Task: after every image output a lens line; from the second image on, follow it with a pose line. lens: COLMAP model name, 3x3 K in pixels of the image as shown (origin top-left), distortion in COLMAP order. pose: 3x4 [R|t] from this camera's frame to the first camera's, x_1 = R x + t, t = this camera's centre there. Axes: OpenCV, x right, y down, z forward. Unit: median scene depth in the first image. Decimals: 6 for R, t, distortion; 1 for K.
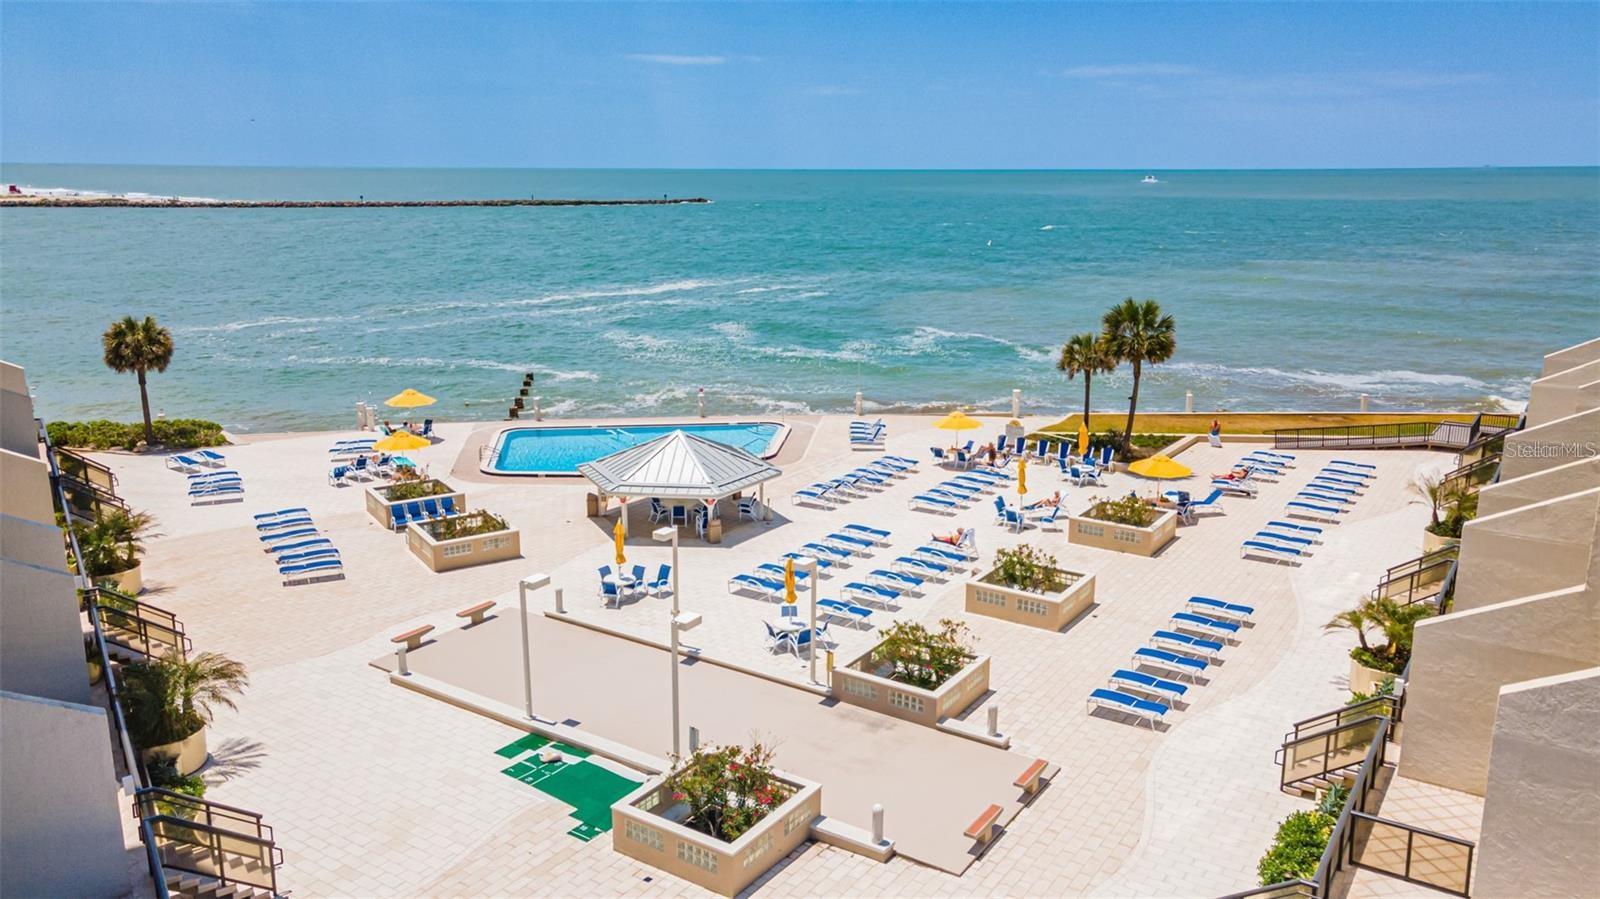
lens RADIAL K [[1196.6, 0, 800.0], [0, 1196.6, 449.5], [0, 0, 1]] dist [0.011537, 0.001526]
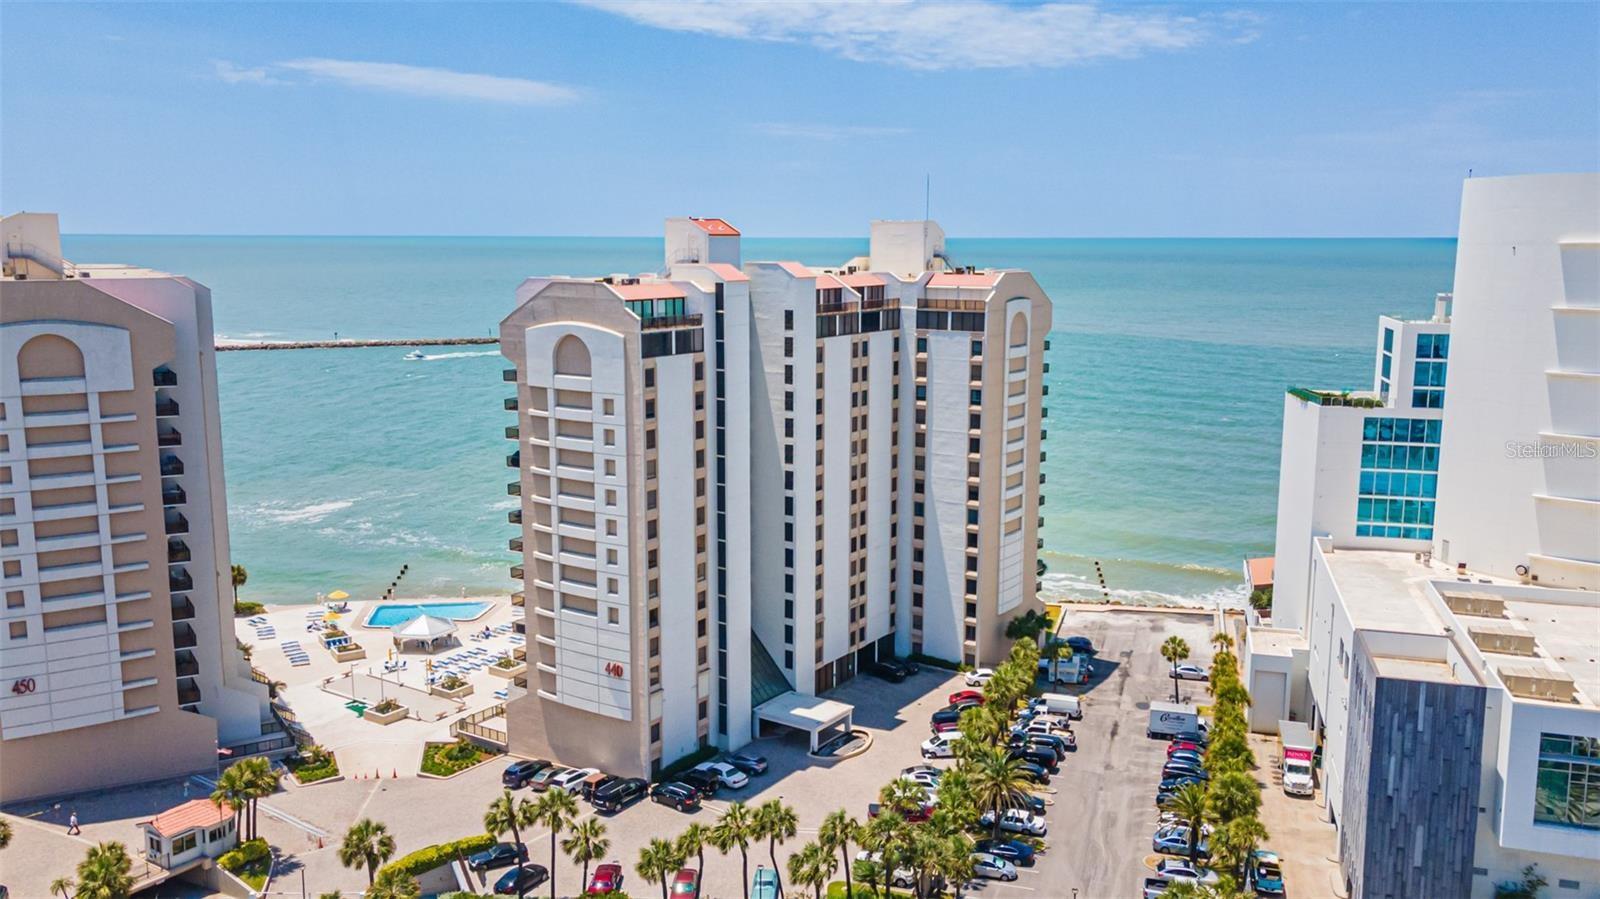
lens RADIAL K [[1281.5, 0, 800.0], [0, 1281.5, 449.5], [0, 0, 1]] dist [0.015913, 0.015207]
pose [[0.999985, 0.004481, -0.003004, 0.862207], [-0.004680, 0.997537, -0.069988, -0.212968], [0.002683, 0.070001, 0.997543, -2.267805]]
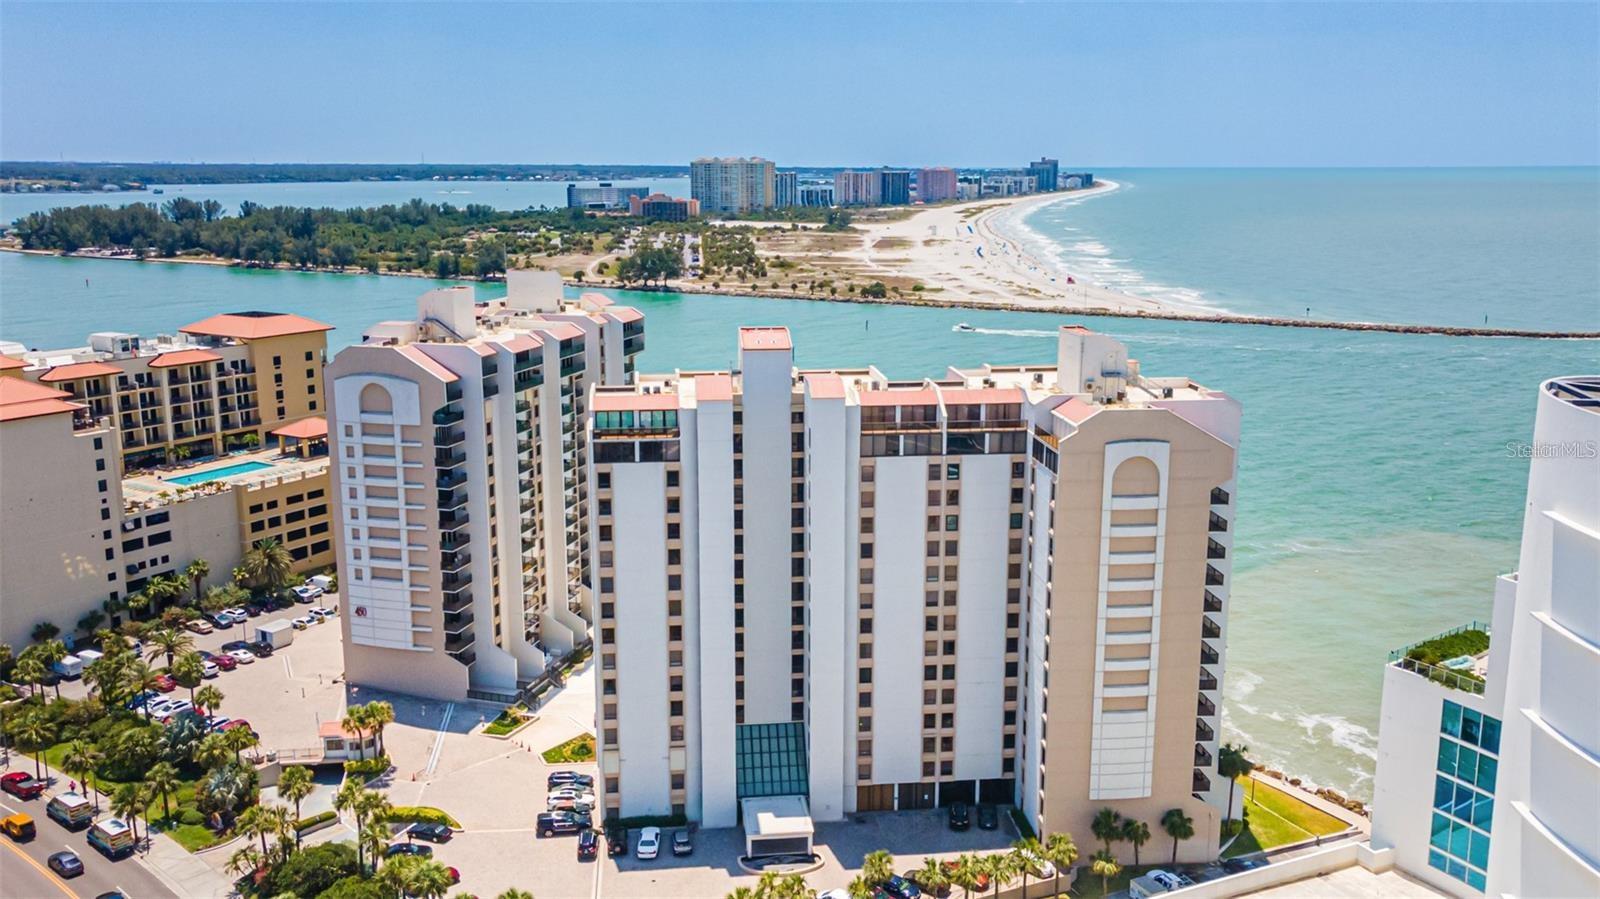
lens RADIAL K [[1332.4, 0, 829.5], [0, 1332.4, 443.3], [0, 0, 1]] dist [0.029478, 0.001362]
pose [[0.659383, 0.155047, -0.735646, 2.846940], [-0.179912, 0.982614, 0.045838, -0.773295], [0.729963, 0.102127, 0.675814, -1.509269]]
